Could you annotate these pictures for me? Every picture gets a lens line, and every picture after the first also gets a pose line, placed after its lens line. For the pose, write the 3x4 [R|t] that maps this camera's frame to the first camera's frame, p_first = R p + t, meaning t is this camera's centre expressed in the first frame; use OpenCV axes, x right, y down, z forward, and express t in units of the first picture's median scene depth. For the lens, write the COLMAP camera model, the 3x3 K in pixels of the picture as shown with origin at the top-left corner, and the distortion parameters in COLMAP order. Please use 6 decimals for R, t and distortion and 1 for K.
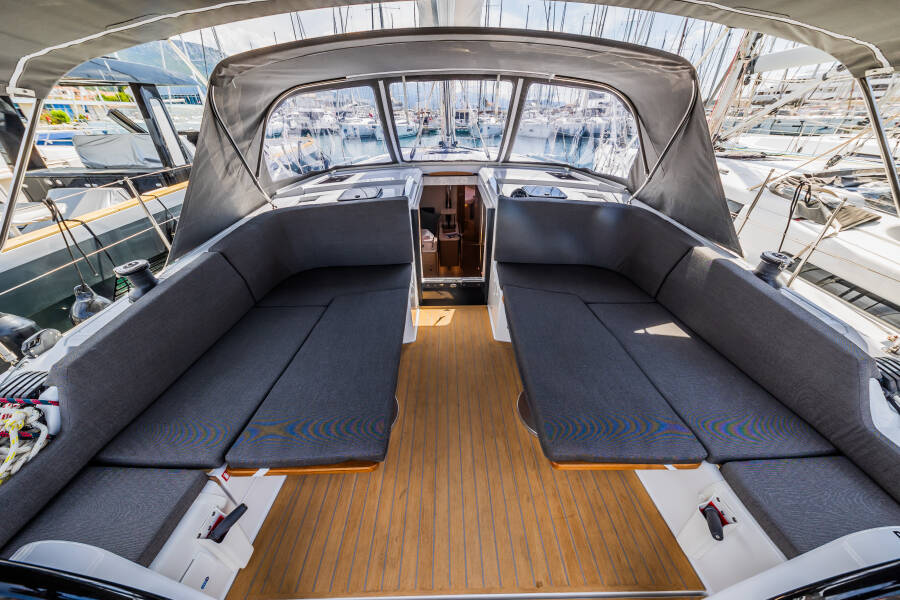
lens RADIAL K [[303.0, 0, 446.6], [0, 303.0, 303.9], [0, 0, 1]] dist [0.018738, -0.003693]
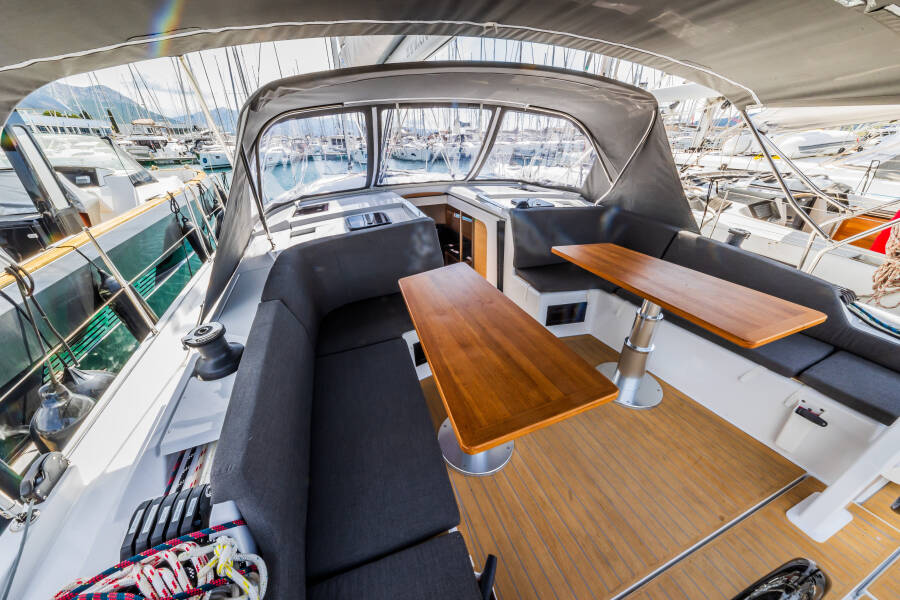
lens RADIAL K [[308.1, 0, 446.0], [0, 308.1, 302.0], [0, 0, 1]] dist [0.018955, -0.004308]
pose [[0.933641, -0.179323, 0.310092, -0.424678], [0.201663, 0.978585, -0.041271, -0.026872], [-0.296051, 0.101067, 0.949810, 0.044124]]
